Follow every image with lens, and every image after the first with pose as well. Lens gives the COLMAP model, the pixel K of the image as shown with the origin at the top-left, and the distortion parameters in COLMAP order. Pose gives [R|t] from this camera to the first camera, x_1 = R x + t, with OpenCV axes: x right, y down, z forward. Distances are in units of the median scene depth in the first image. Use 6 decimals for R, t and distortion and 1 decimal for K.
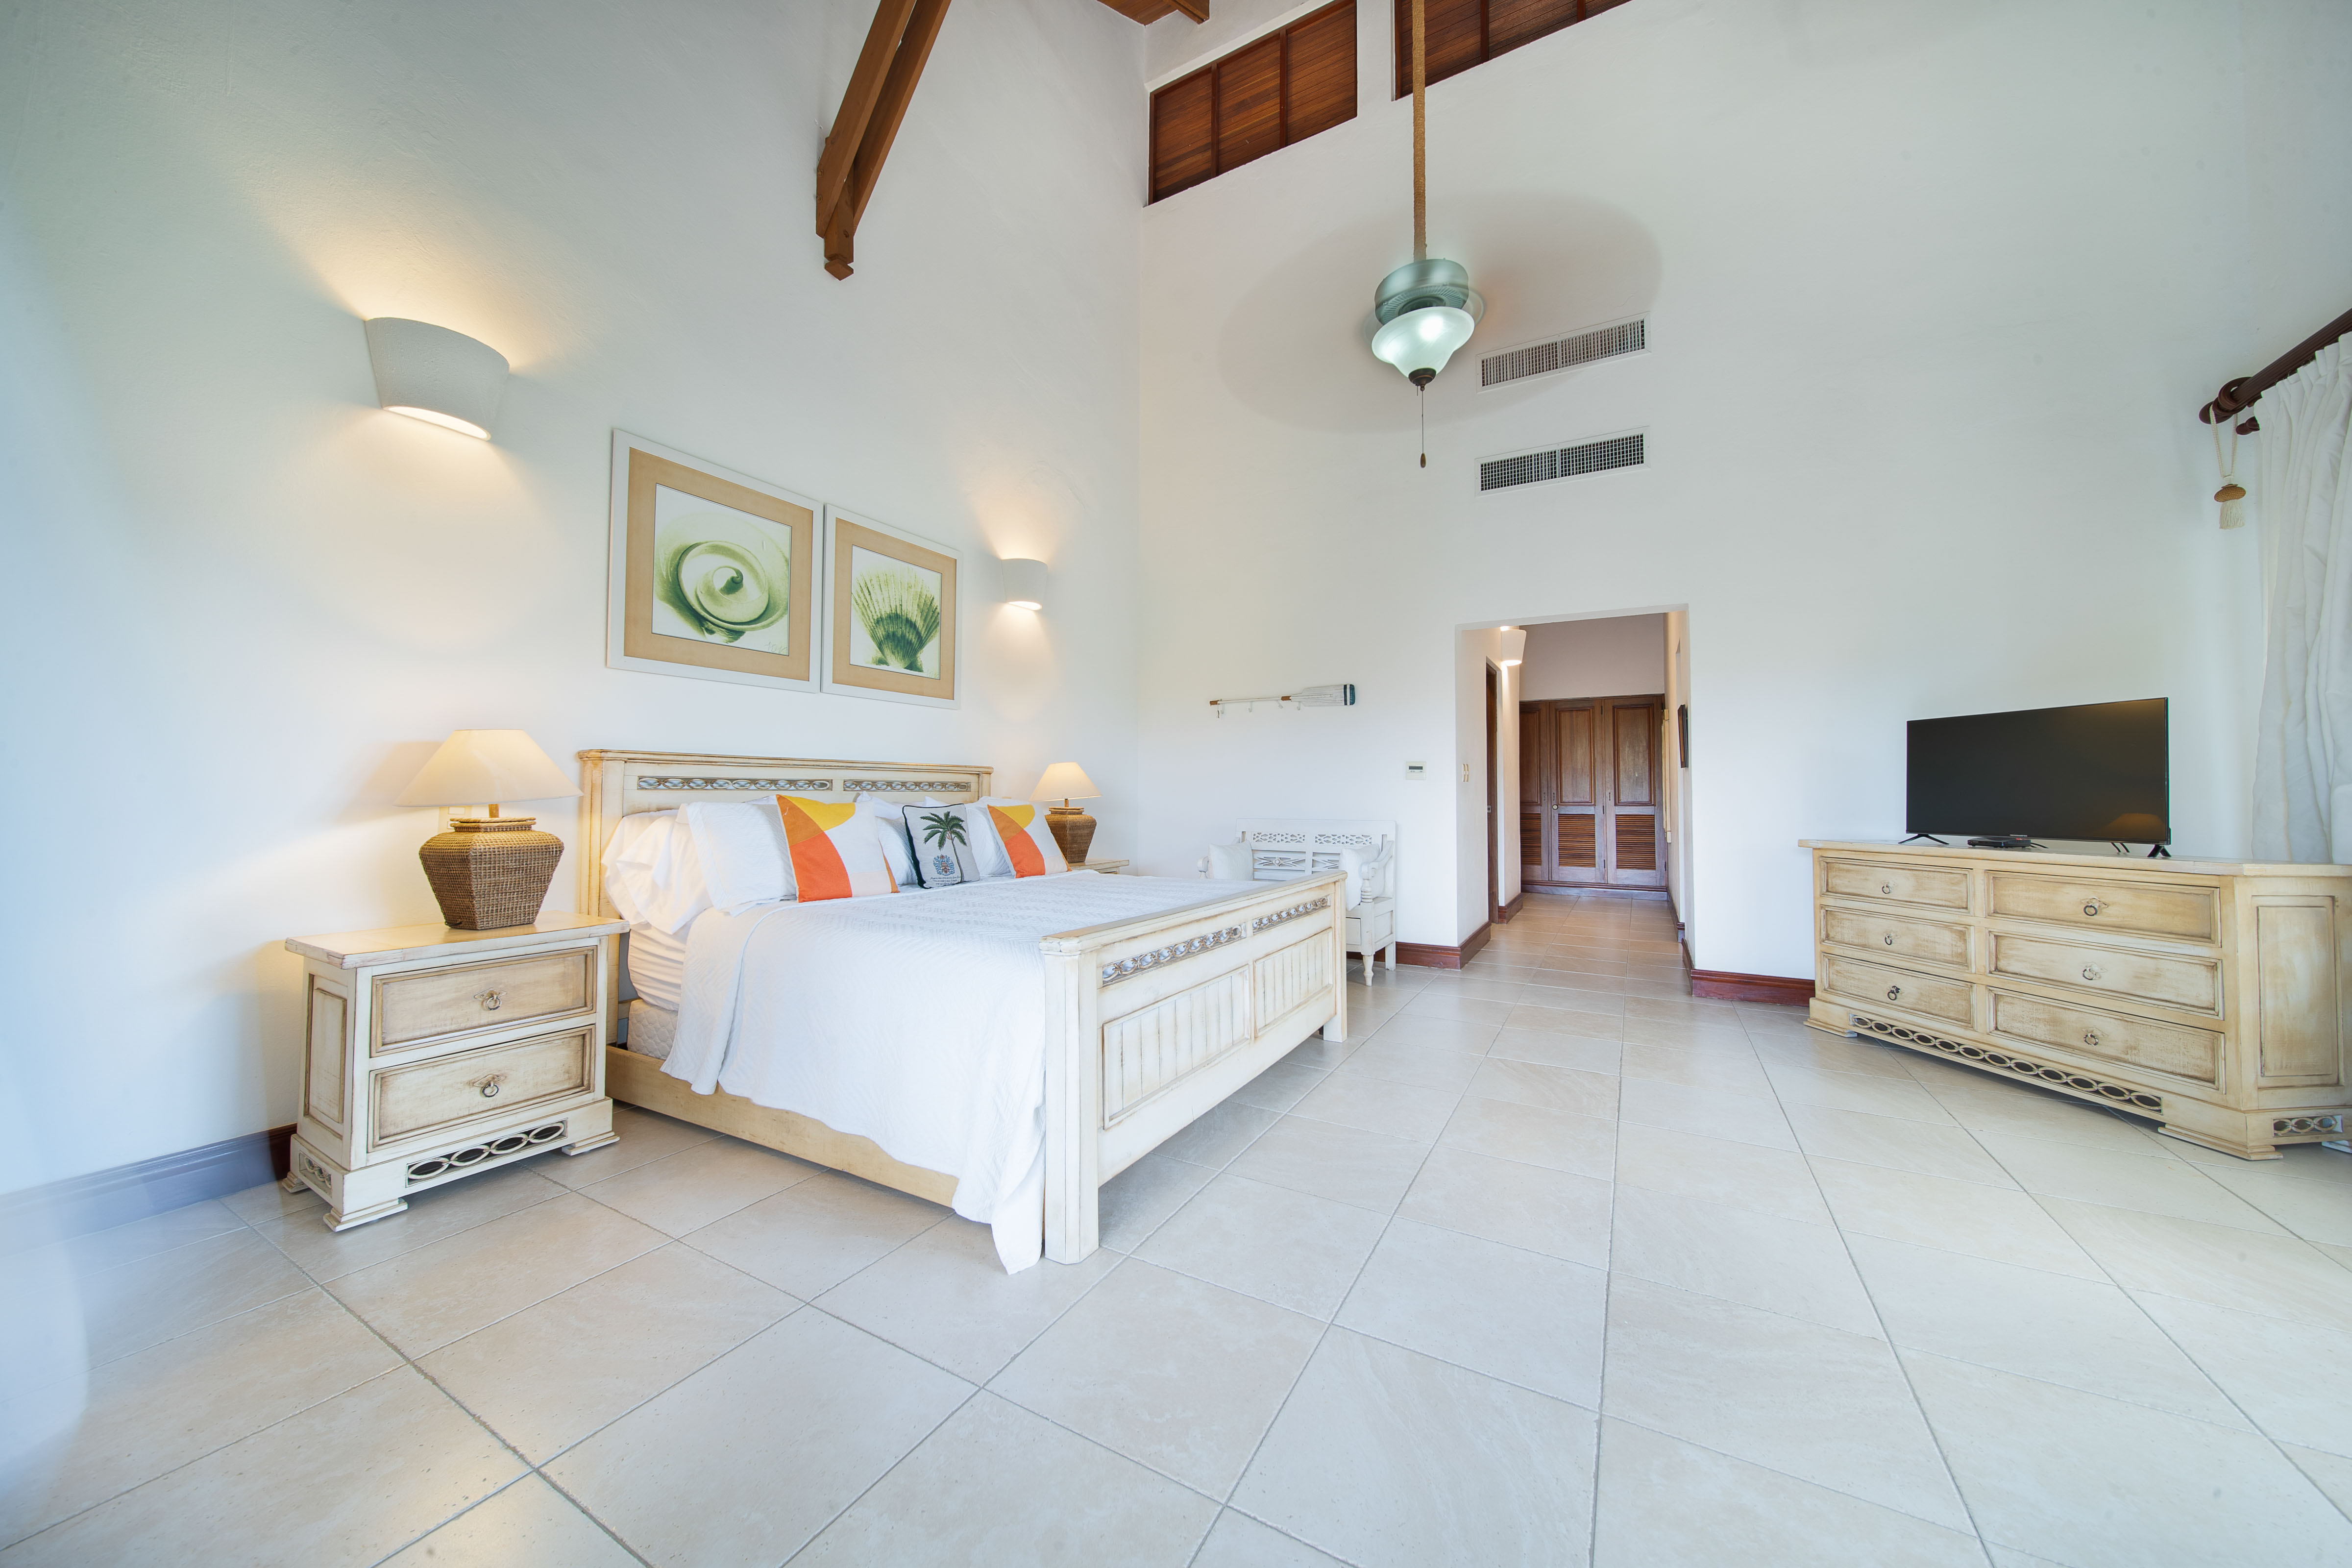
lens RADIAL K [[810.1, 0, 1181.7], [0, 810.1, 777.0], [0, 0, 1]] dist [-0.011373, -0.000178]
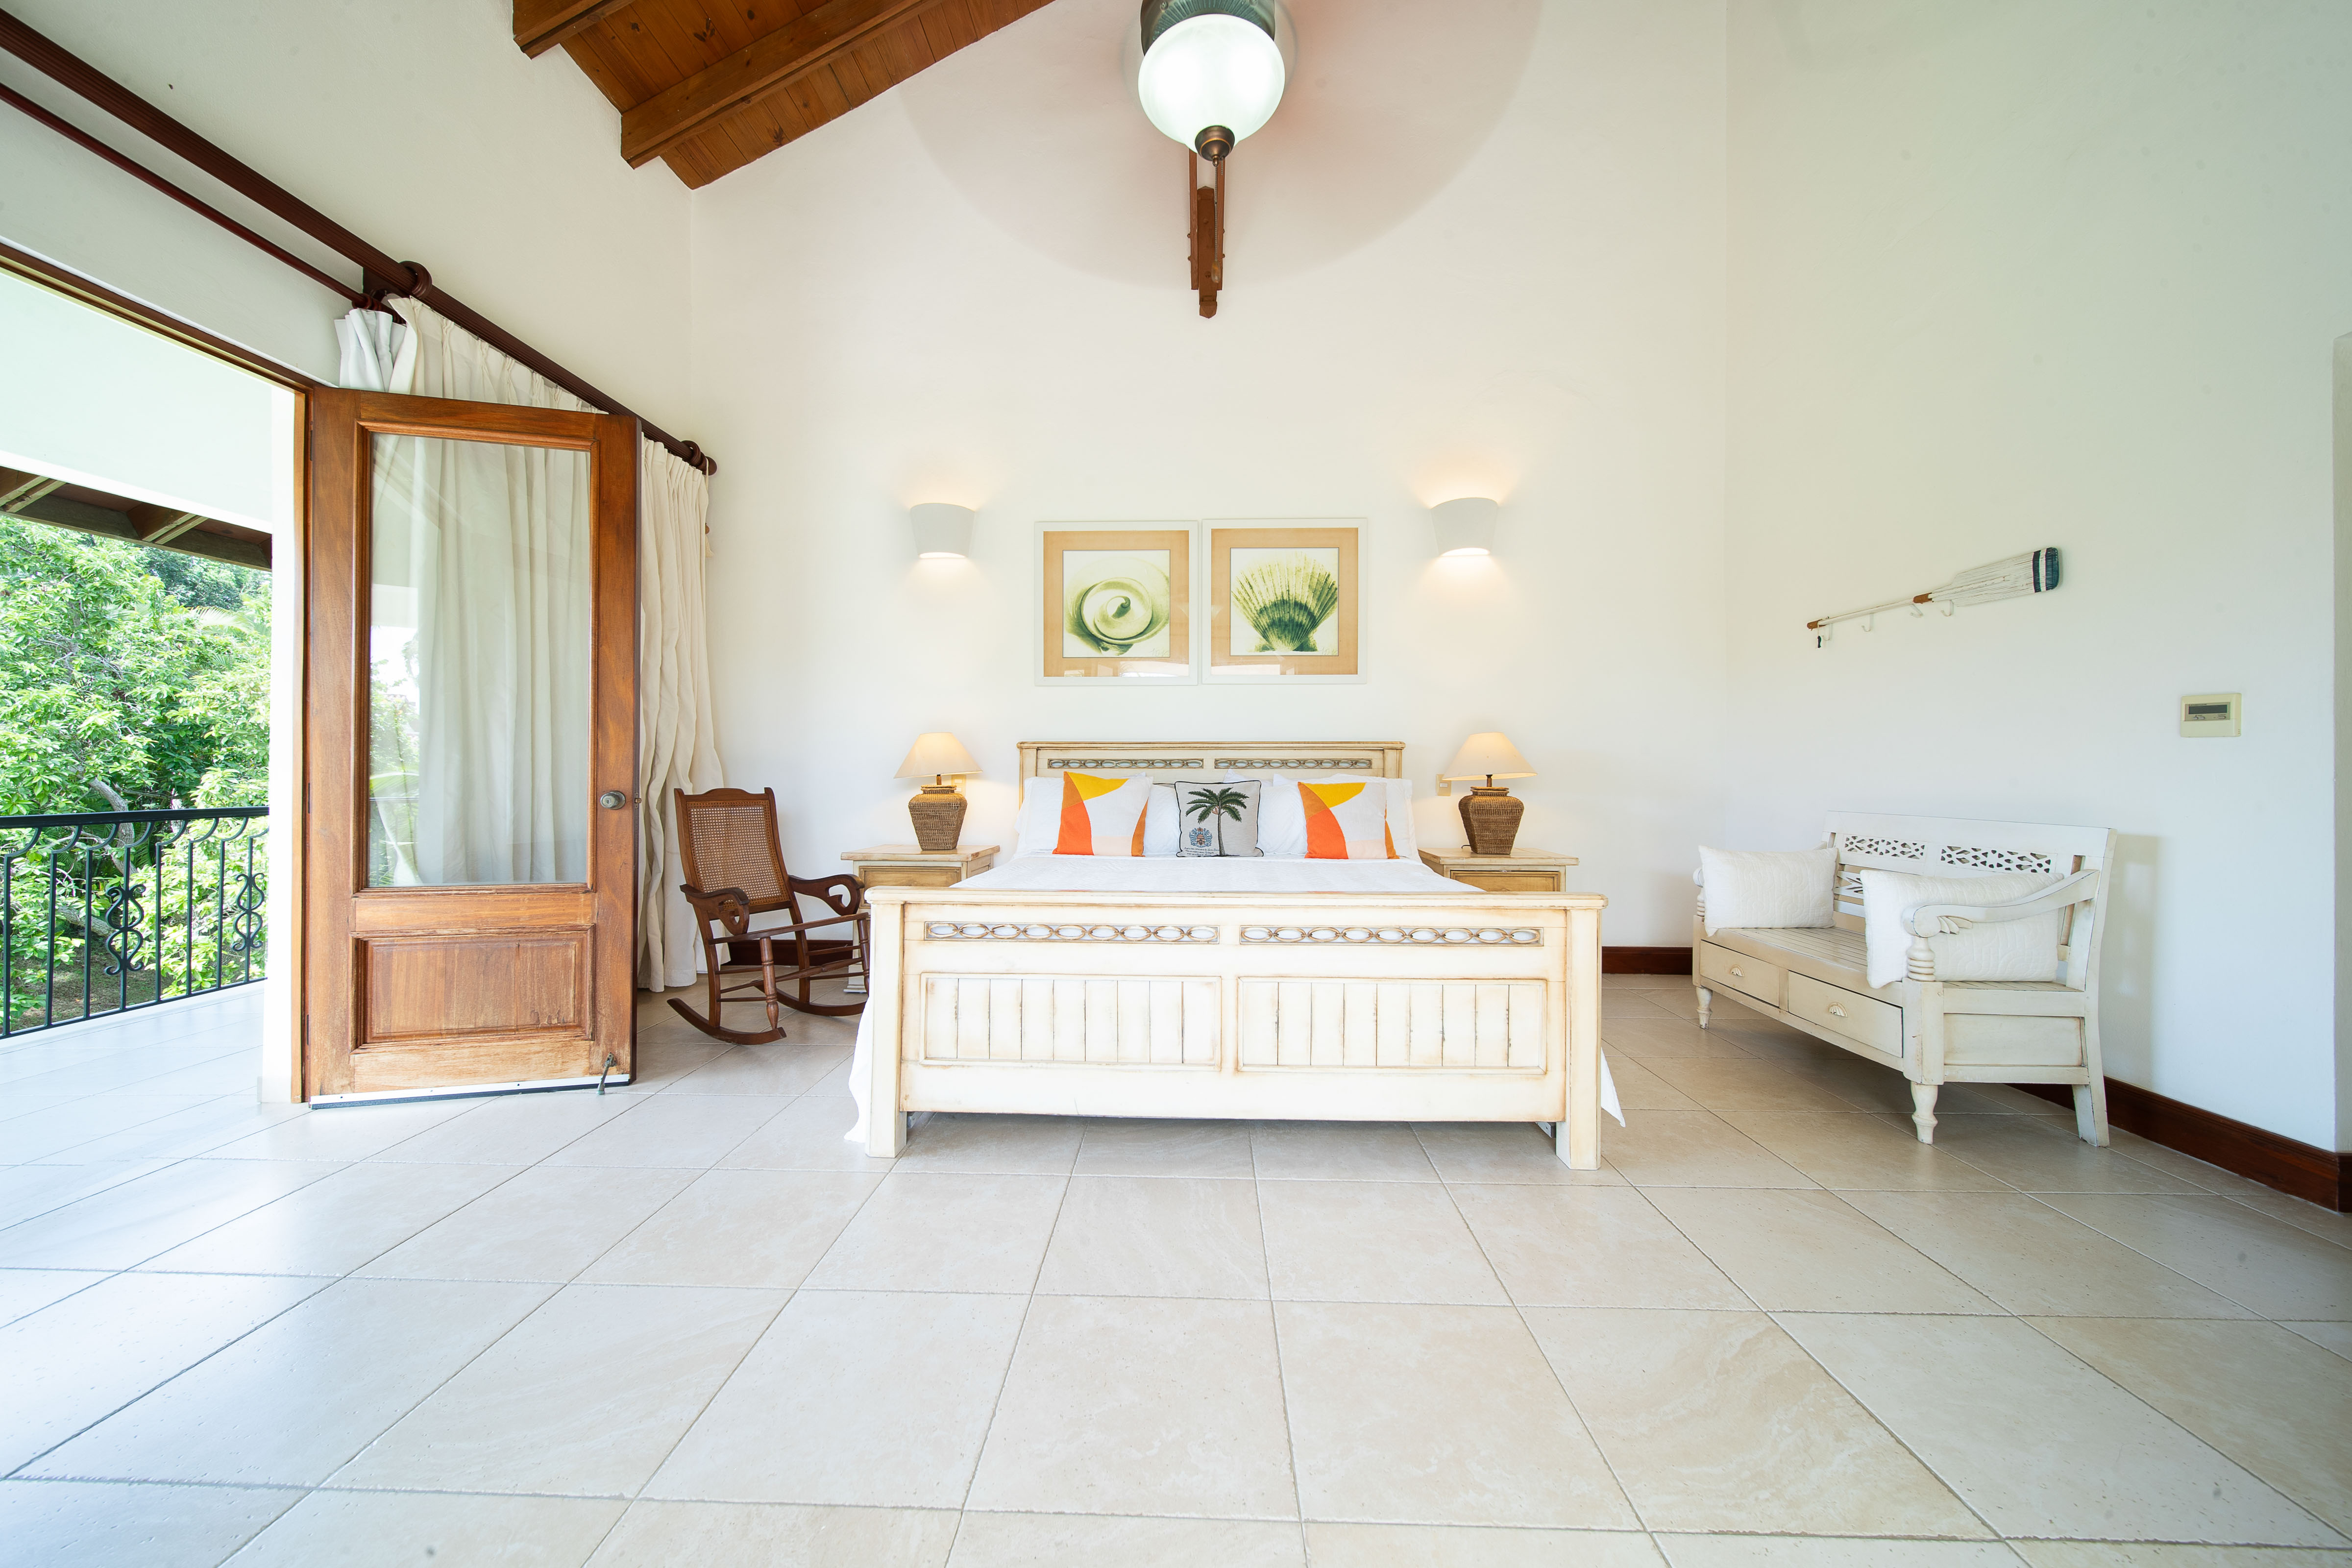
lens RADIAL K [[810.1, 0, 1177.9], [0, 810.1, 776.6], [0, 0, 1]] dist [-0.011373, -0.000178]
pose [[0.464985, 0.001870, -0.885317, 0.567568], [0.019728, 0.999728, 0.012473, 0.013011], [0.885099, -0.023265, 0.464821, 0.422018]]
